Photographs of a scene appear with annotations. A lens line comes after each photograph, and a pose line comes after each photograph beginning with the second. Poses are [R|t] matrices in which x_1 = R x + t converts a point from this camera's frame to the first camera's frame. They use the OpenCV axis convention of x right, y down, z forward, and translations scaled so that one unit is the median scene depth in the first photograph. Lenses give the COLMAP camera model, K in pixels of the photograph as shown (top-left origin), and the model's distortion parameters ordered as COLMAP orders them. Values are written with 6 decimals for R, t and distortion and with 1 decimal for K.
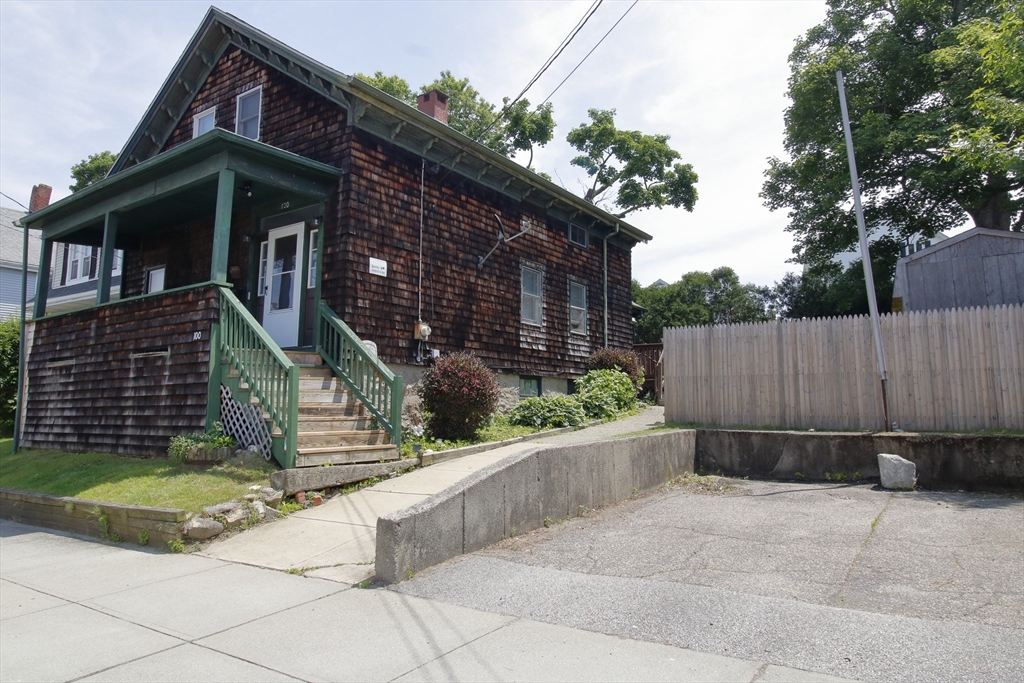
lens RADIAL K [[658.7, 0, 511.2], [0, 658.7, 325.4], [0, 0, 1]] dist [0.002807, 0.000910]
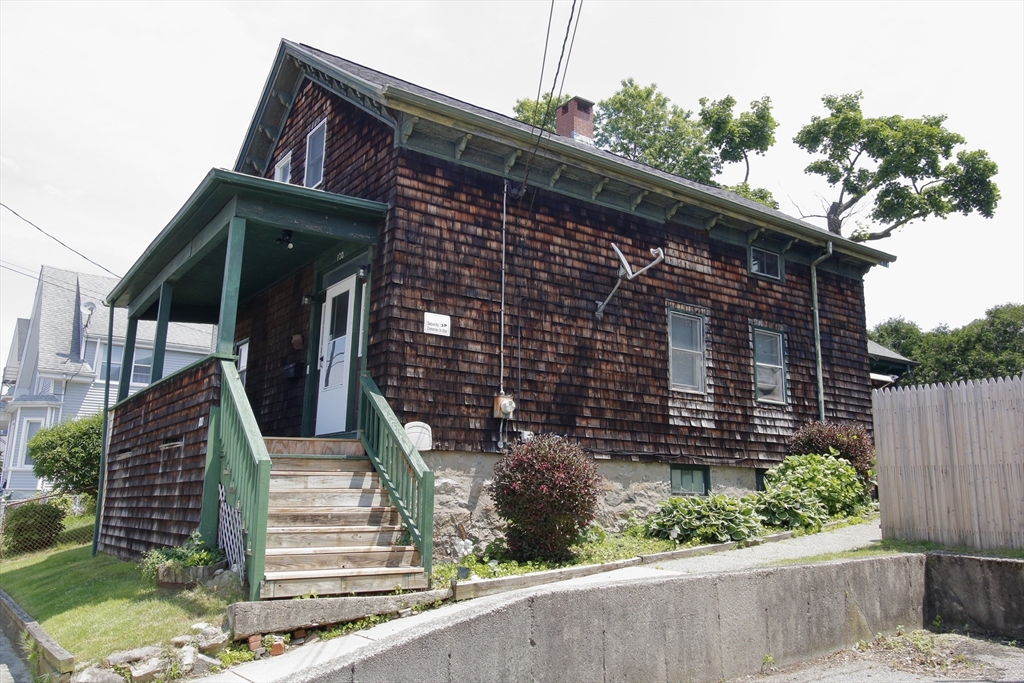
lens RADIAL K [[796.7, 0, 514.0], [0, 796.7, 329.7], [0, 0, 1]] dist [0.011379, -0.003308]
pose [[0.943886, -0.061913, -0.324418, 0.162106], [0.034547, 0.995392, -0.089451, 0.002939], [0.328461, 0.073224, 0.941675, 0.145603]]
